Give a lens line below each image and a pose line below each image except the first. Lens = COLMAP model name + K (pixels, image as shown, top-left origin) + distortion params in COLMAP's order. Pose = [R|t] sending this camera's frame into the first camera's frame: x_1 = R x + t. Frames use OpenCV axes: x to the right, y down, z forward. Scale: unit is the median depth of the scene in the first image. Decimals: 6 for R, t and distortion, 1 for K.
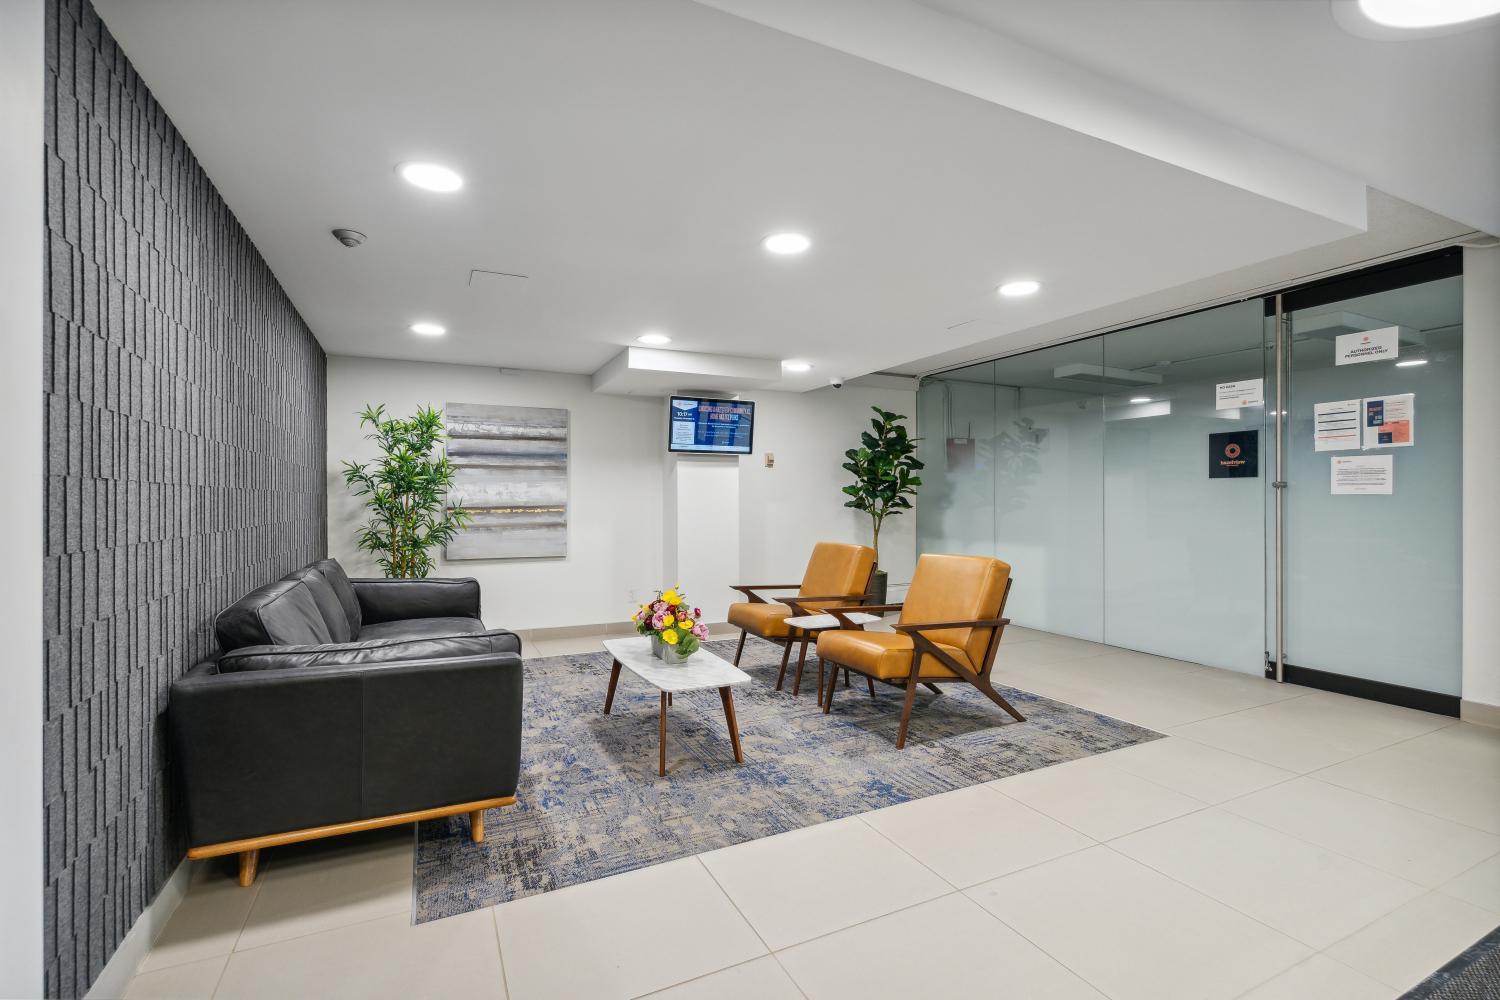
lens RADIAL K [[690.0, 0, 762.3], [0, 690.0, 500.6], [0, 0, 1]] dist [0.003175, 0.000540]
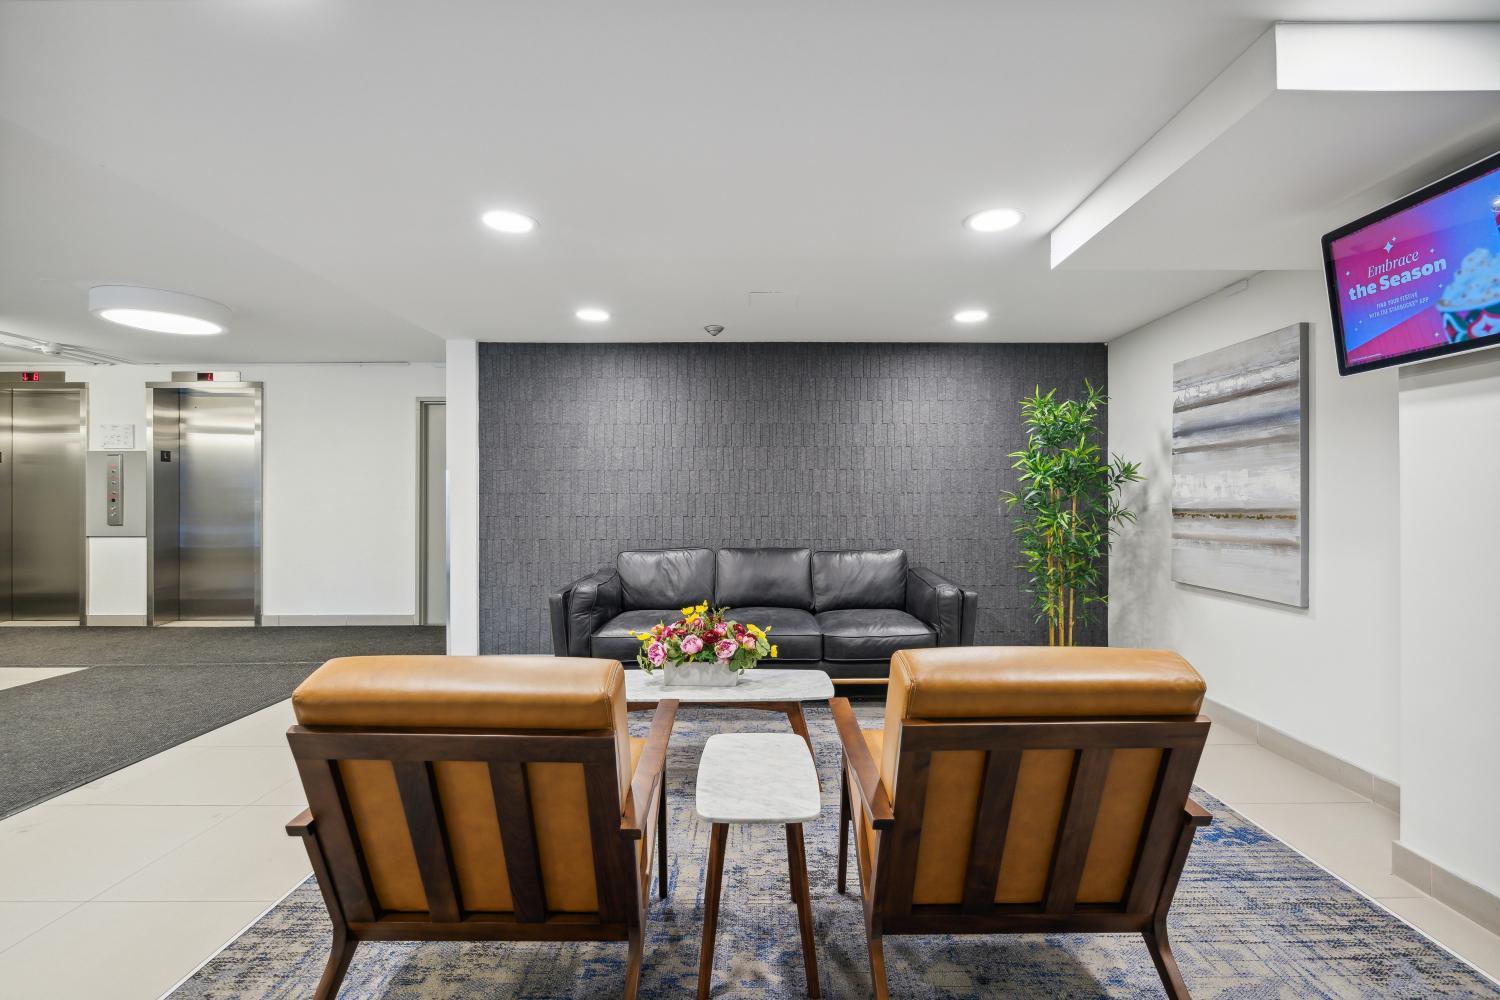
lens RADIAL K [[690.0, 0, 762.3], [0, 690.0, 500.6], [0, 0, 1]] dist [0.003175, 0.000540]
pose [[-0.446913, 0.003730, -0.894570, 0.376139], [0.002980, 0.999992, 0.002680, -0.001969], [0.894573, -0.001468, -0.446920, 0.910236]]
